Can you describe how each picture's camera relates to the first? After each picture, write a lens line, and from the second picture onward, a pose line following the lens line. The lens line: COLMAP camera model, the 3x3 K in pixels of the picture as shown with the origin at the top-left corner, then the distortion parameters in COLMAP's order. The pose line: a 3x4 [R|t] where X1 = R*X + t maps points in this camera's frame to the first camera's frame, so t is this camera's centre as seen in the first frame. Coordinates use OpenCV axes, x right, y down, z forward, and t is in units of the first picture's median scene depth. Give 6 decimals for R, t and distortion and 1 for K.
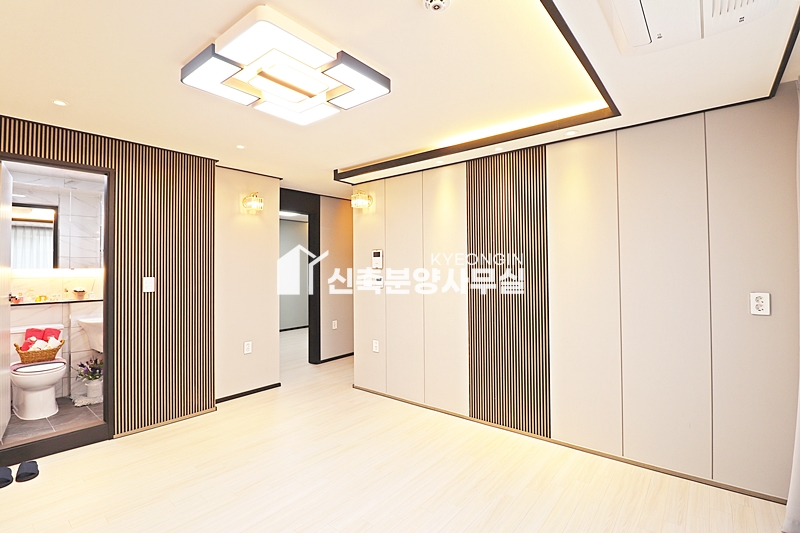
lens RADIAL K [[372.2, 0, 397.6], [0, 372.2, 265.6], [0, 0, 1]] dist [-0.002888, -0.000728]
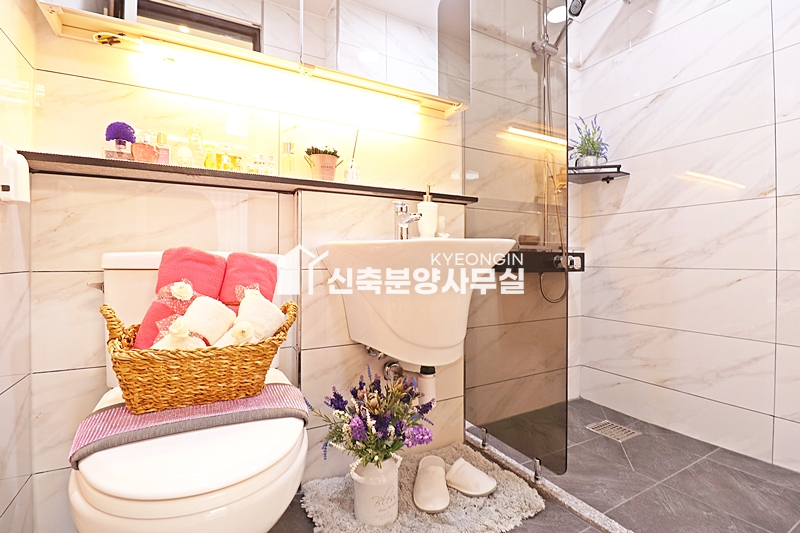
lens RADIAL K [[372.2, 0, 402.0], [0, 372.2, 265.5], [0, 0, 1]] dist [-0.002888, -0.000728]
pose [[0.926395, -0.002405, -0.376545, -0.763916], [0.011155, 0.999716, 0.021060, 0.175126], [0.376388, -0.023710, 0.926159, 0.828186]]
